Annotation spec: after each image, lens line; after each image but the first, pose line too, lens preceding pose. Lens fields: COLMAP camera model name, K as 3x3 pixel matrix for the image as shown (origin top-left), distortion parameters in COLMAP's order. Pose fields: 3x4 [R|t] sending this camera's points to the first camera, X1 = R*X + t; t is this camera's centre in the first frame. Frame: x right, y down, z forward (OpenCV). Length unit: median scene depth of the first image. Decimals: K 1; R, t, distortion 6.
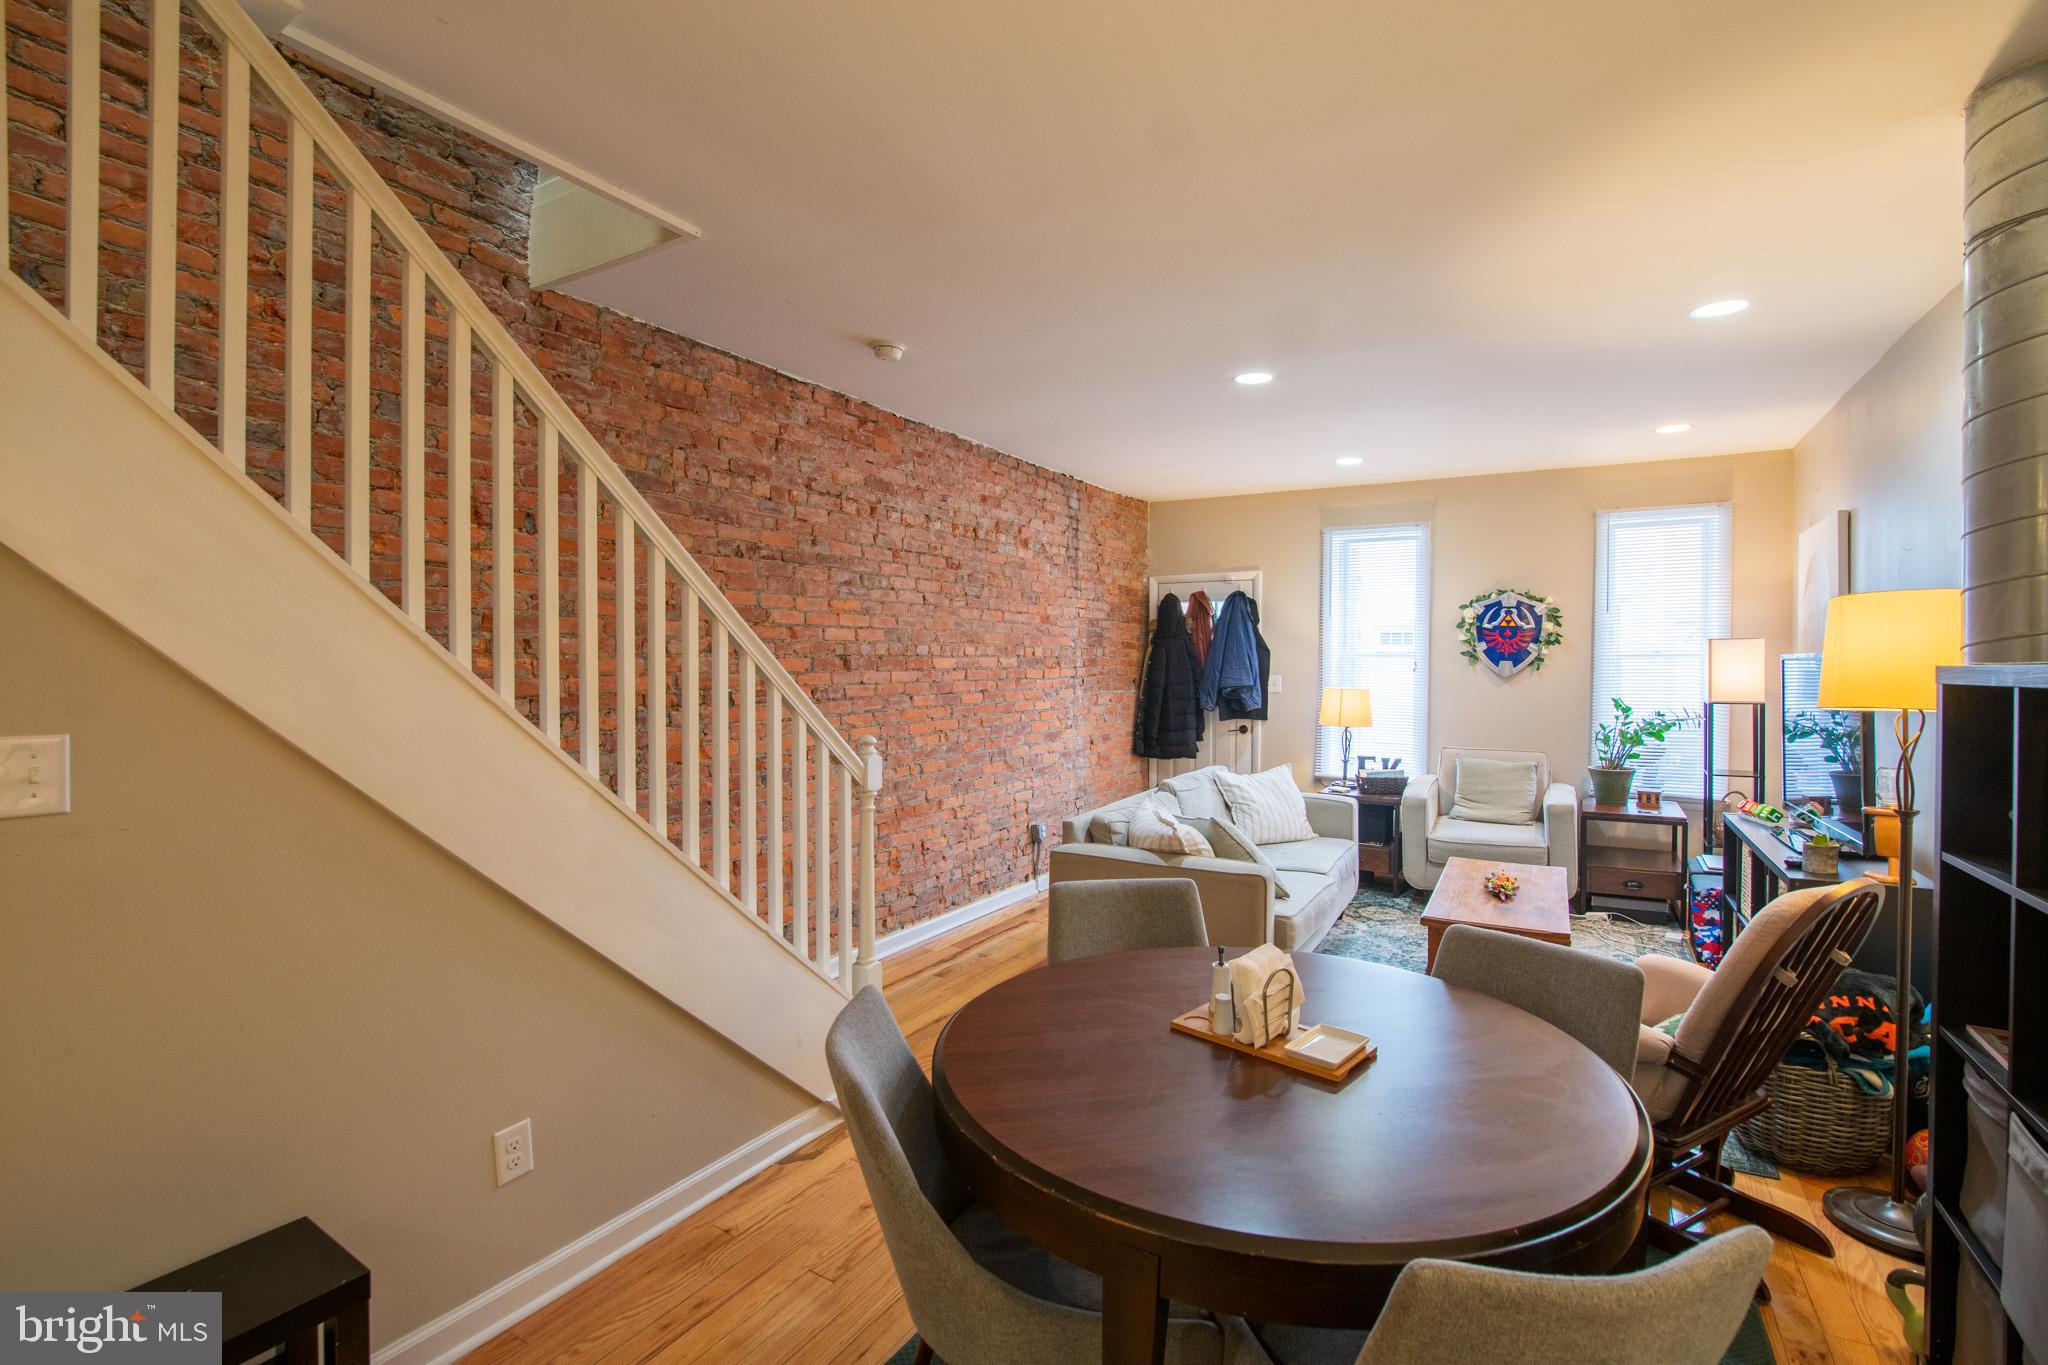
lens RADIAL K [[919.8, 0, 1030.7], [0, 919.8, 663.9], [0, 0, 1]] dist [-0.024958, 0.001343]
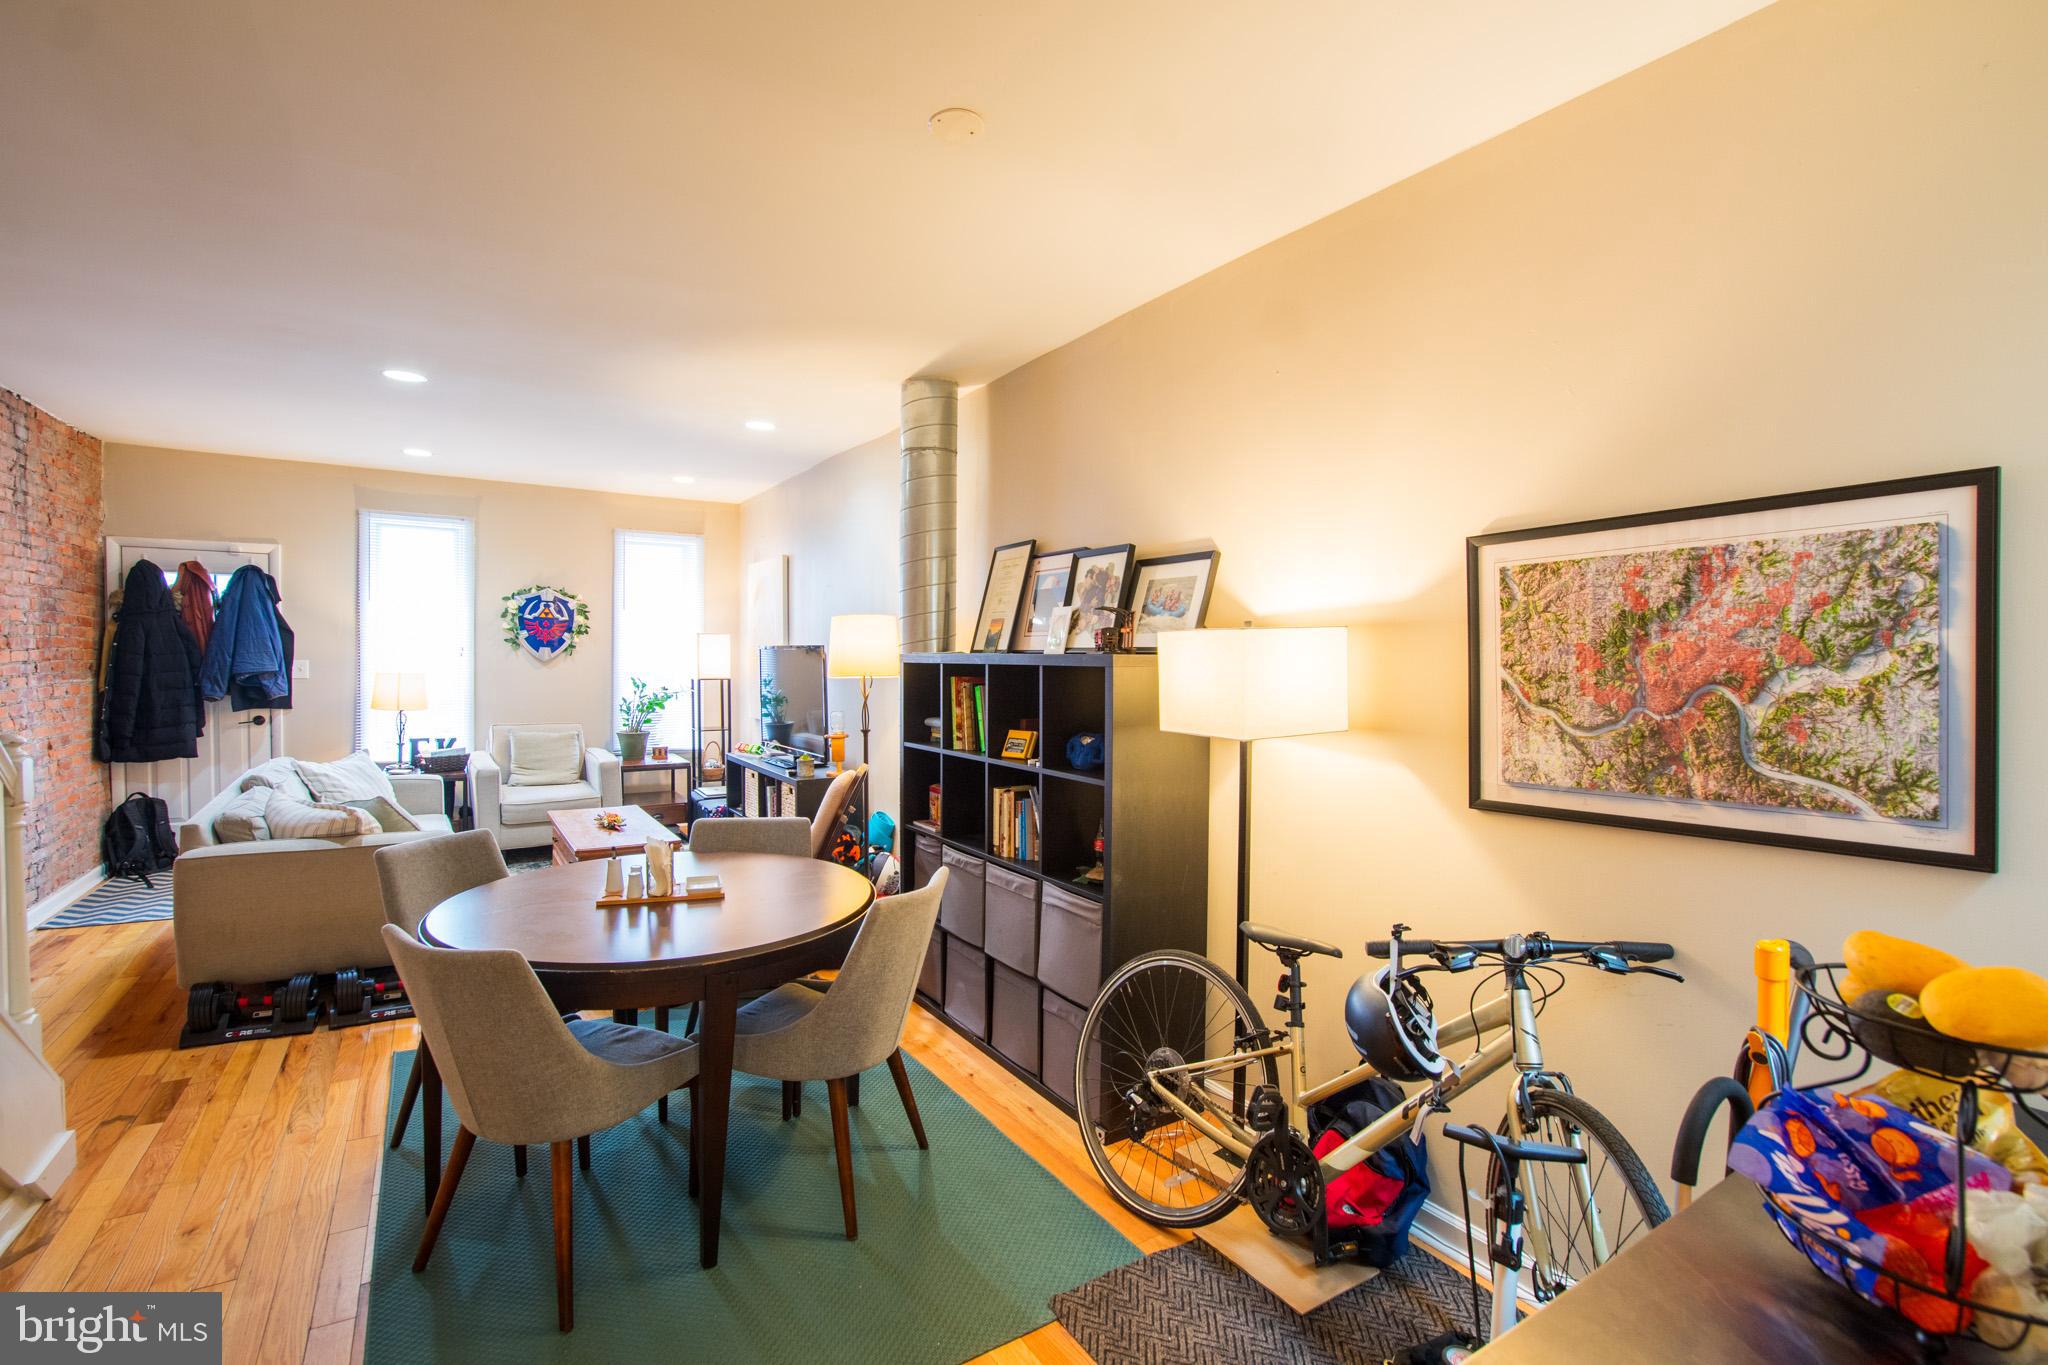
lens RADIAL K [[926.3, 0, 1022.0], [0, 926.3, 695.1], [0, 0, 1]] dist [-0.050228, 0.012266]
pose [[0.452024, -0.032812, 0.891402, -0.244863], [-0.011701, 0.999019, 0.042707, 0.000578], [-0.891929, -0.029735, 0.451197, -0.069366]]
